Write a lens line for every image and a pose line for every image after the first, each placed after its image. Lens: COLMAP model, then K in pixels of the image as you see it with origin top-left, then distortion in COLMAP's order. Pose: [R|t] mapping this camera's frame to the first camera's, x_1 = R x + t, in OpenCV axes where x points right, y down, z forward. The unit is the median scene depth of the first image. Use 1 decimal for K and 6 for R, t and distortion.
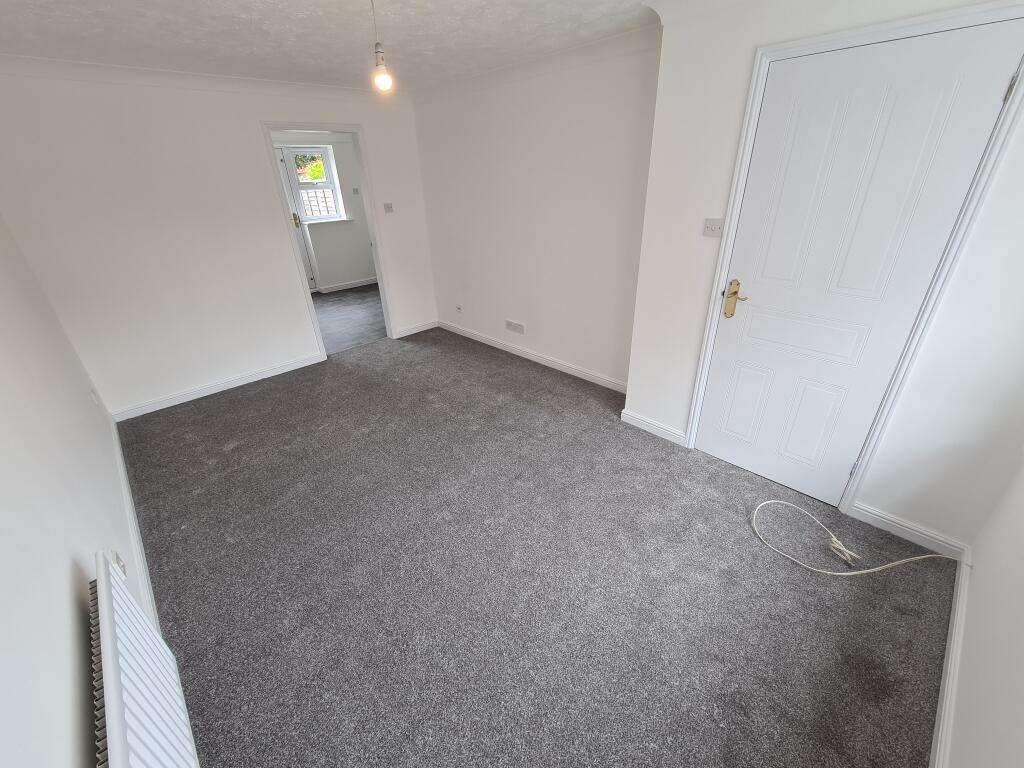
lens RADIAL K [[420.7, 0, 508.0], [0, 420.7, 389.0], [0, 0, 1]] dist [0.003366, 0.000266]
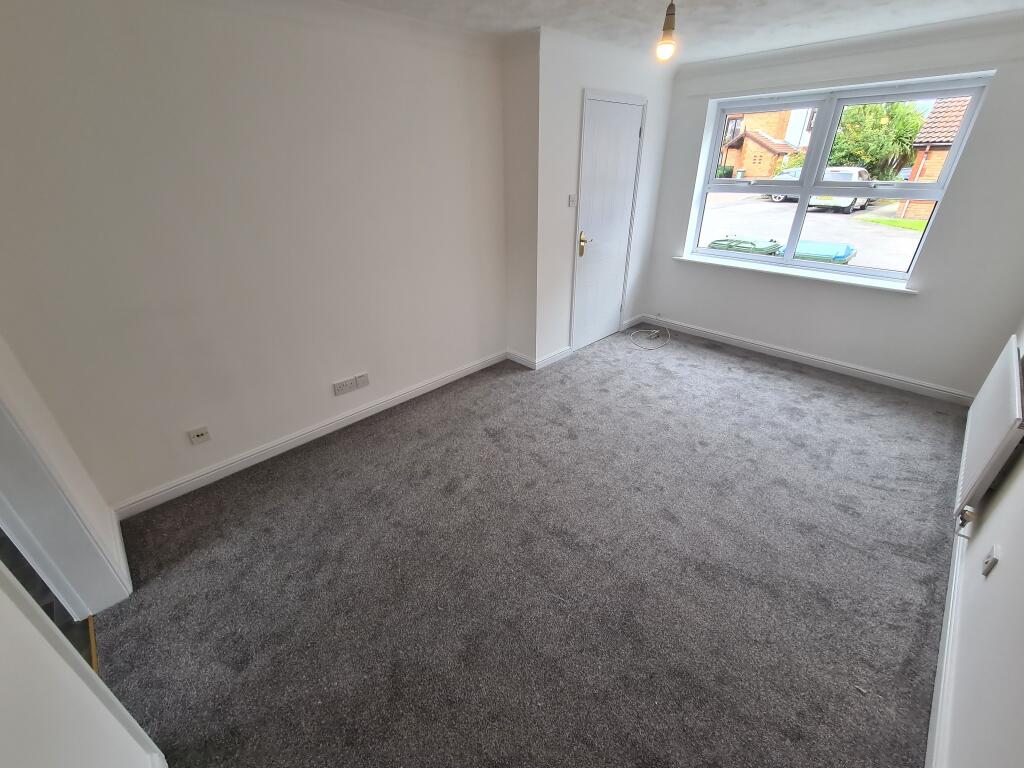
lens RADIAL K [[420.7, 0, 507.8], [0, 420.7, 379.9], [0, 0, 1]] dist [0.003366, 0.000266]
pose [[-0.004297, -0.418282, 0.908307, -0.665523], [0.481388, 0.795278, 0.368509, -0.308610], [-0.876497, 0.438831, 0.197938, 0.675527]]
